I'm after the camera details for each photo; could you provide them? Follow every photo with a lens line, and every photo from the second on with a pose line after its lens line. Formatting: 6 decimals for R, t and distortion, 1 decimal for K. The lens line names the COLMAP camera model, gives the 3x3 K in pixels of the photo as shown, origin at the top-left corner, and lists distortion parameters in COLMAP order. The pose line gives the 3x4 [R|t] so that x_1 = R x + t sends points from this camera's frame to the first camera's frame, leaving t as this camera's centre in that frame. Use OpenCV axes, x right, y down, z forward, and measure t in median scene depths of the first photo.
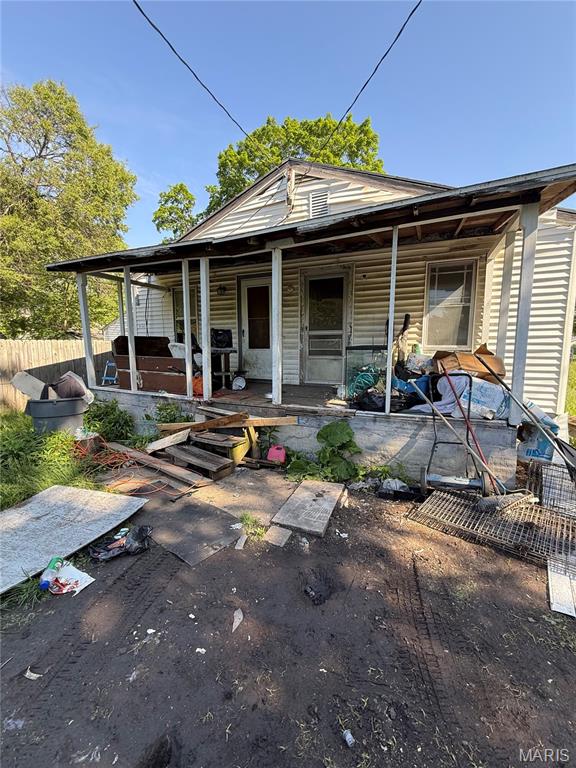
lens RADIAL K [[307.1, 0, 287.1], [0, 307.1, 380.0], [0, 0, 1]] dist [0.001333, -0.000846]
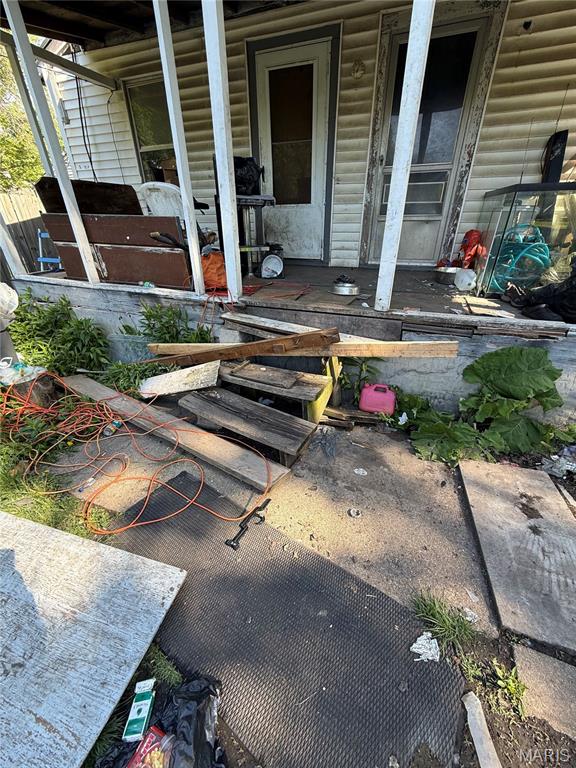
lens RADIAL K [[307.1, 0, 291.7], [0, 307.1, 385.1], [0, 0, 1]] dist [0.001333, -0.000846]
pose [[0.997589, -0.036416, 0.059070, -0.193182], [0.011392, 0.925636, 0.378244, -0.000979], [-0.068452, -0.376659, 0.923819, 0.421693]]
